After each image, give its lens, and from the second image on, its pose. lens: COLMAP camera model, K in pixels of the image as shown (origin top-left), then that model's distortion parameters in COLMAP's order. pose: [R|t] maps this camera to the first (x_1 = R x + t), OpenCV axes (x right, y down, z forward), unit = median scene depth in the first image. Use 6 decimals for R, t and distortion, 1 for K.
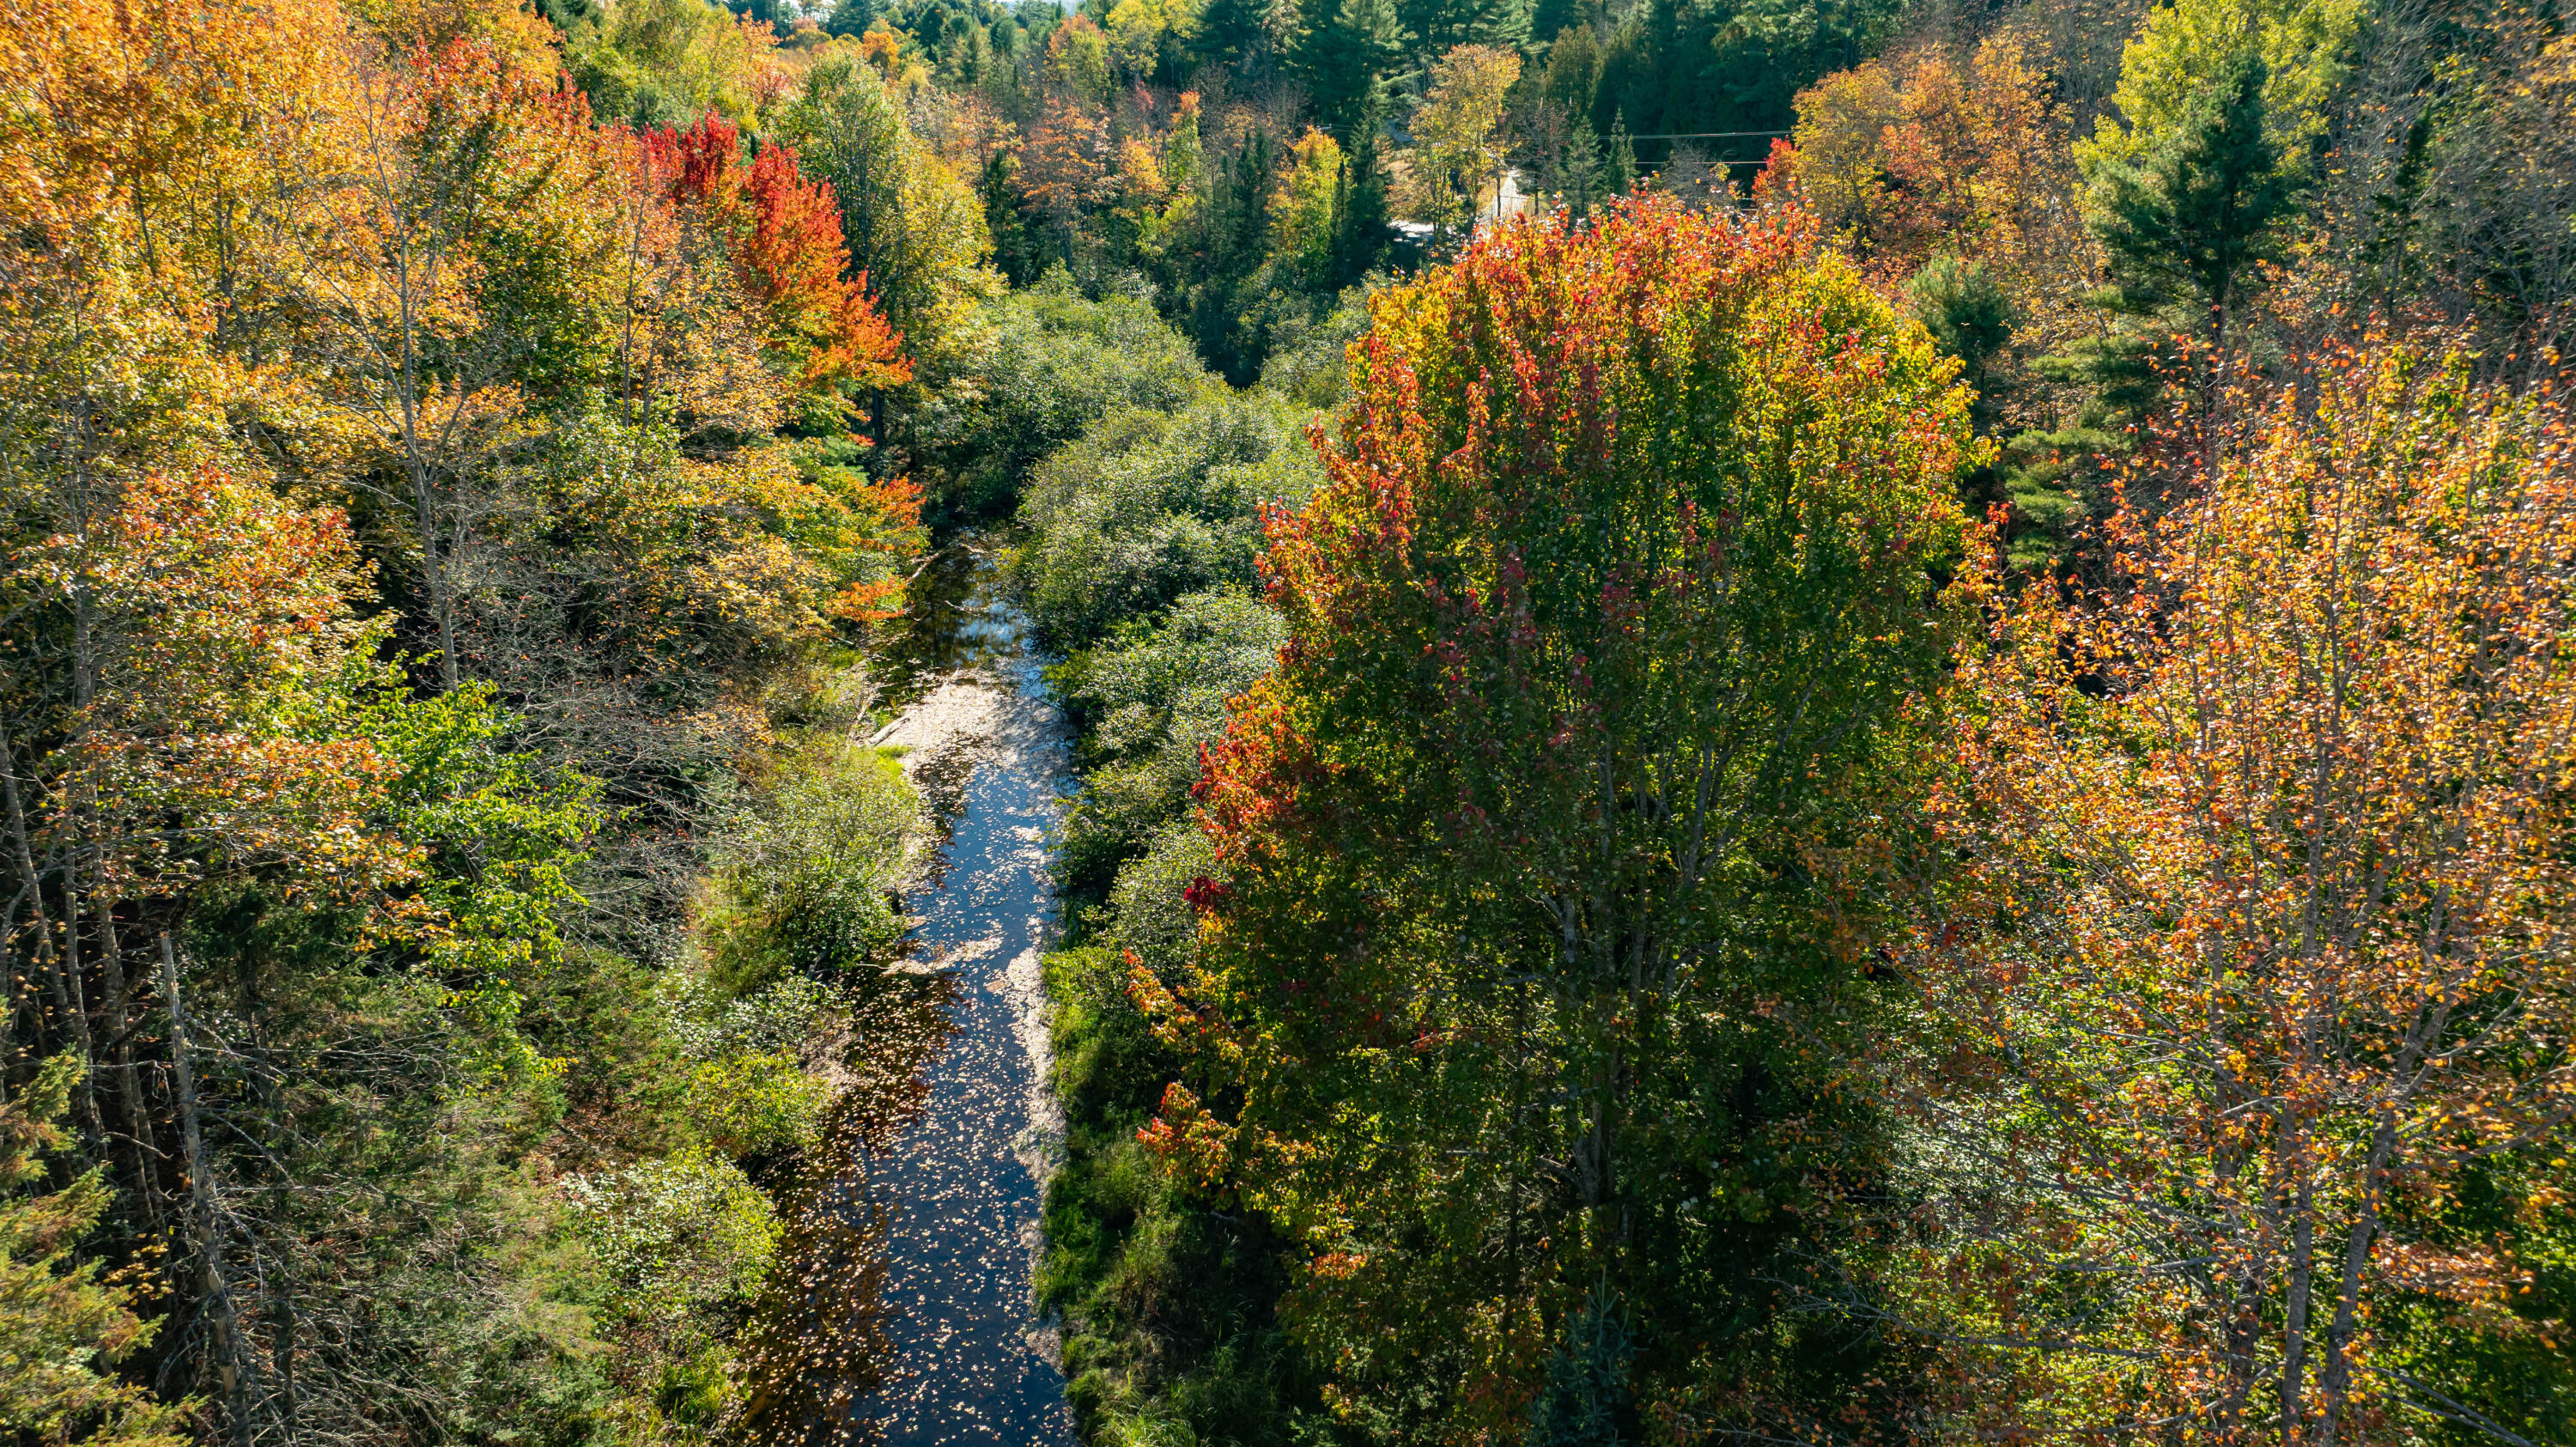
lens RADIAL K [[1825.2, 0, 1288.0], [0, 1825.2, 723.5], [0, 0, 1]] dist [-0.040153, 0.051433]
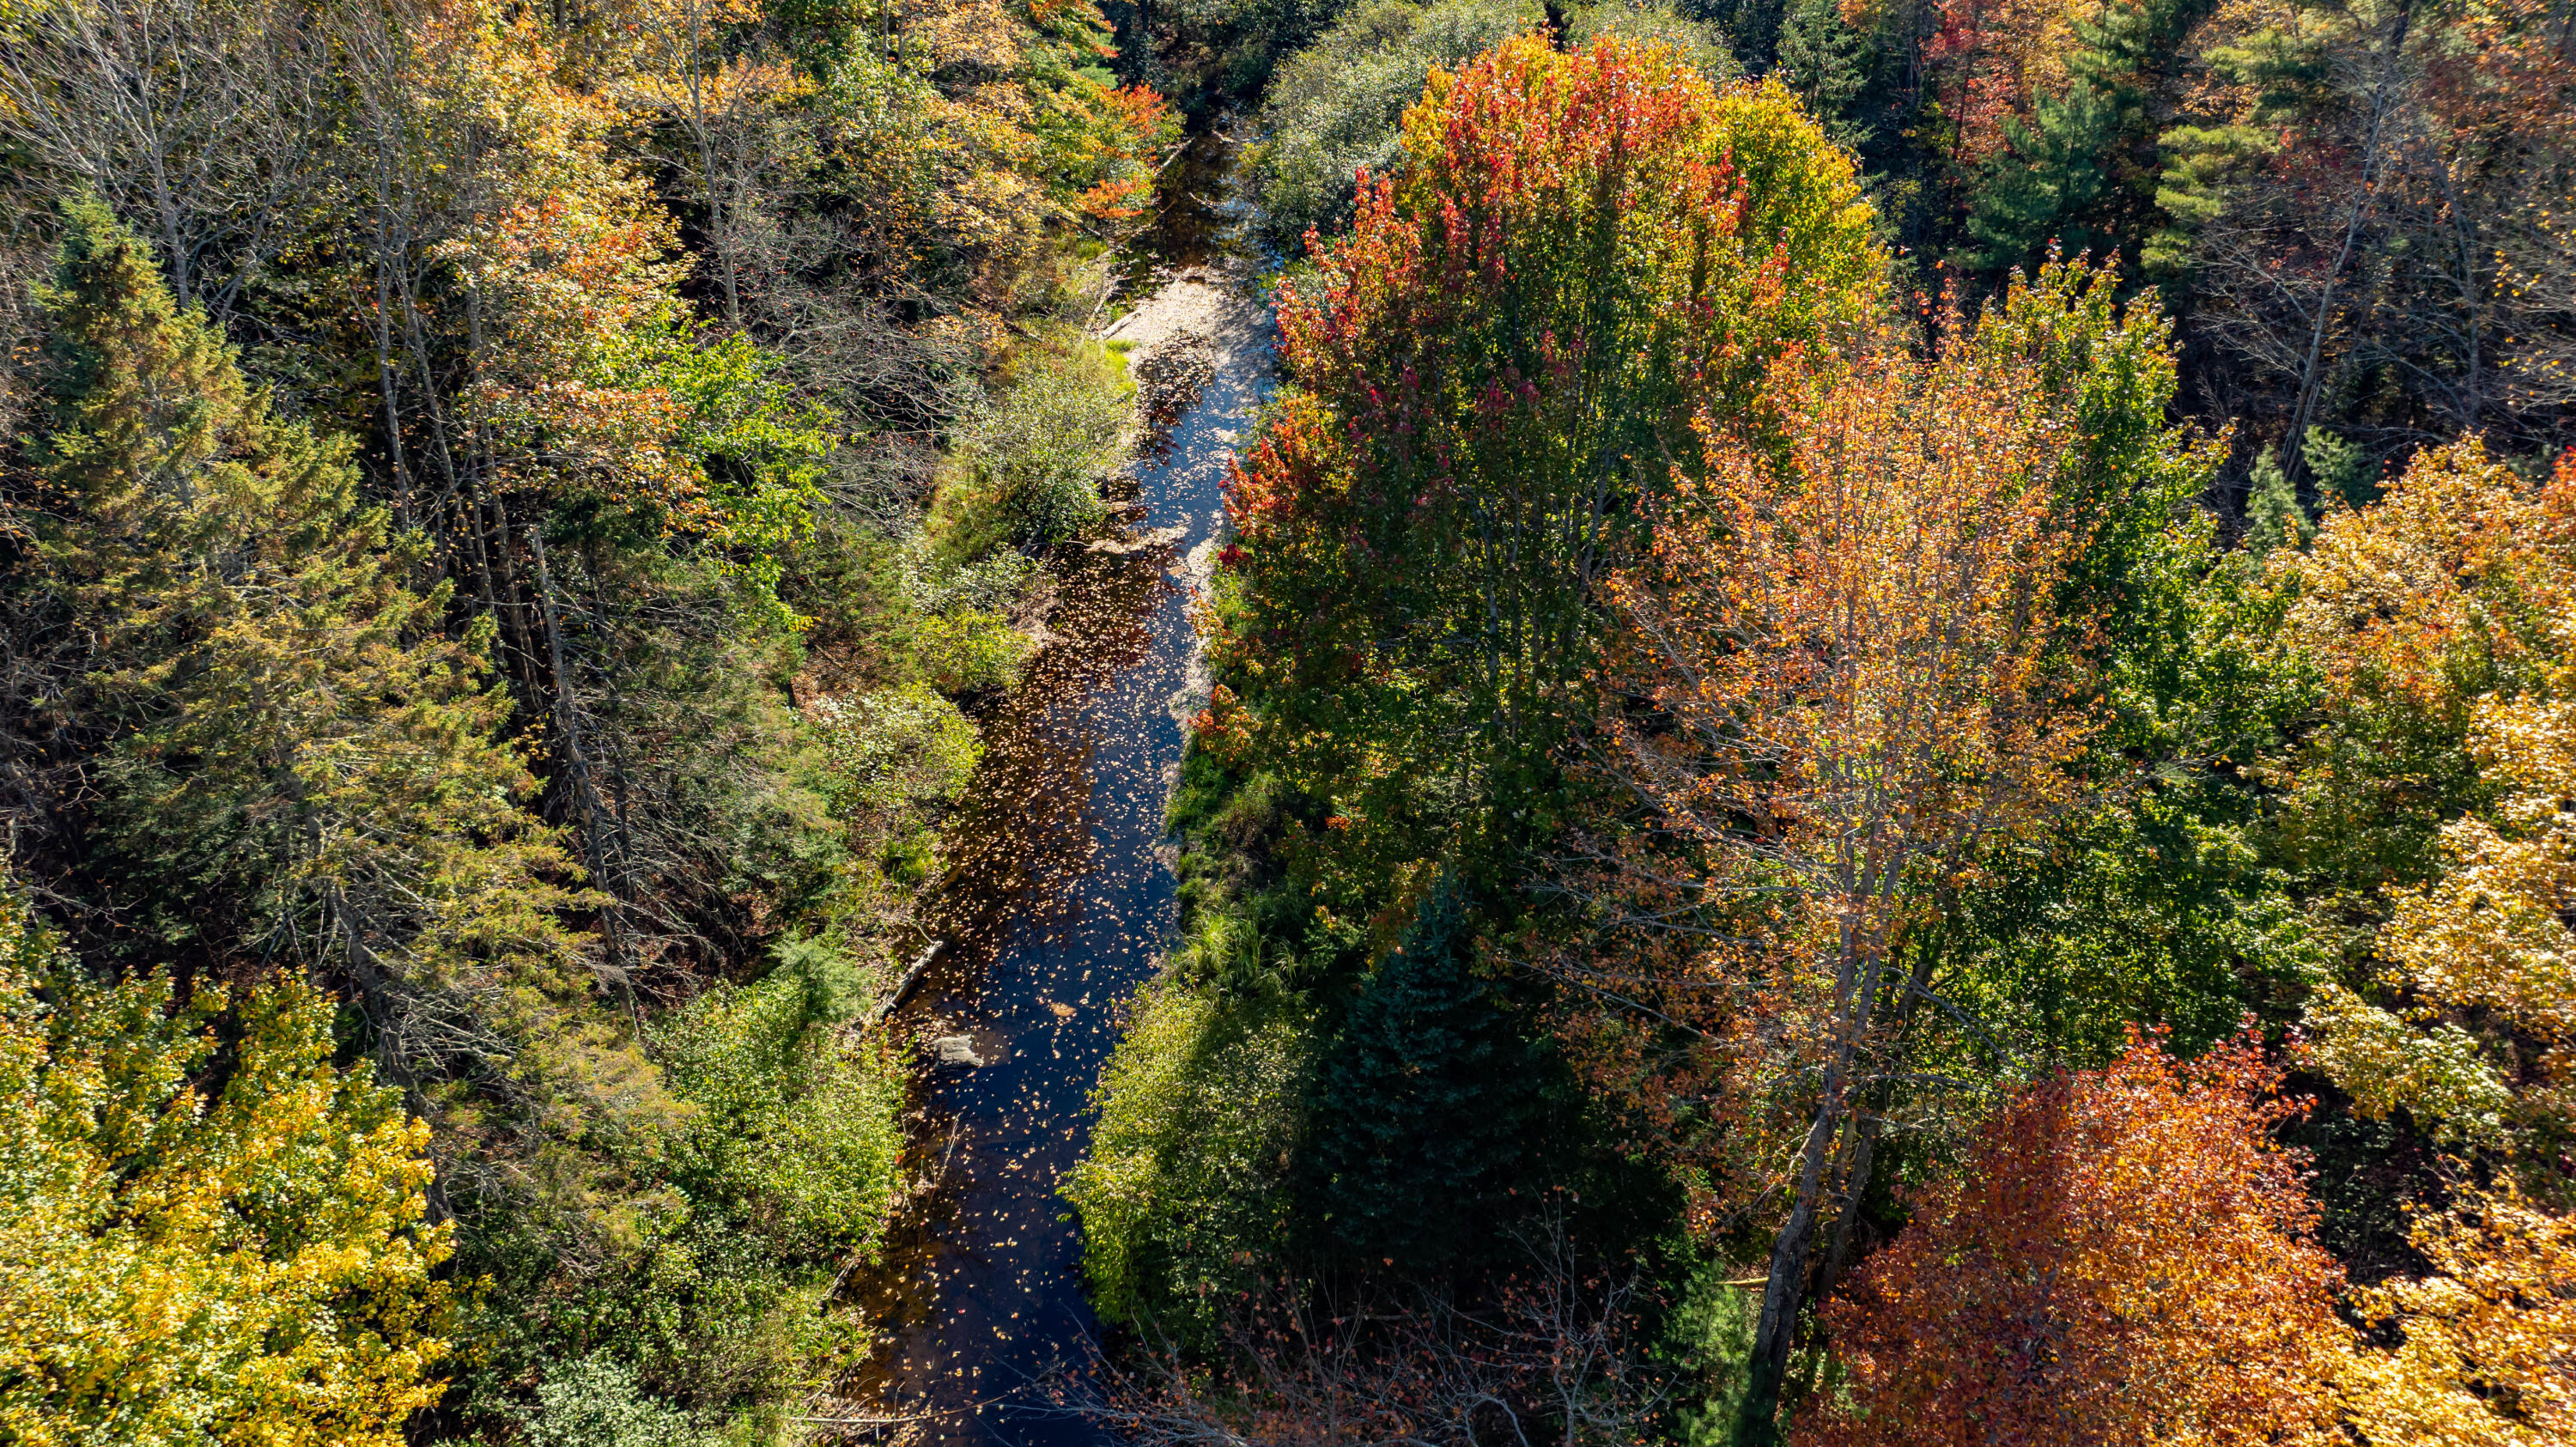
lens RADIAL K [[1794.8, 0, 1288.0], [0, 1794.8, 723.5], [0, 0, 1]] dist [0.027968, -0.143028]
pose [[0.985025, 0.101228, -0.139563, 0.104966], [-0.064215, 0.966653, 0.247907, -0.066896], [0.160004, -0.235233, 0.958678, -0.177089]]
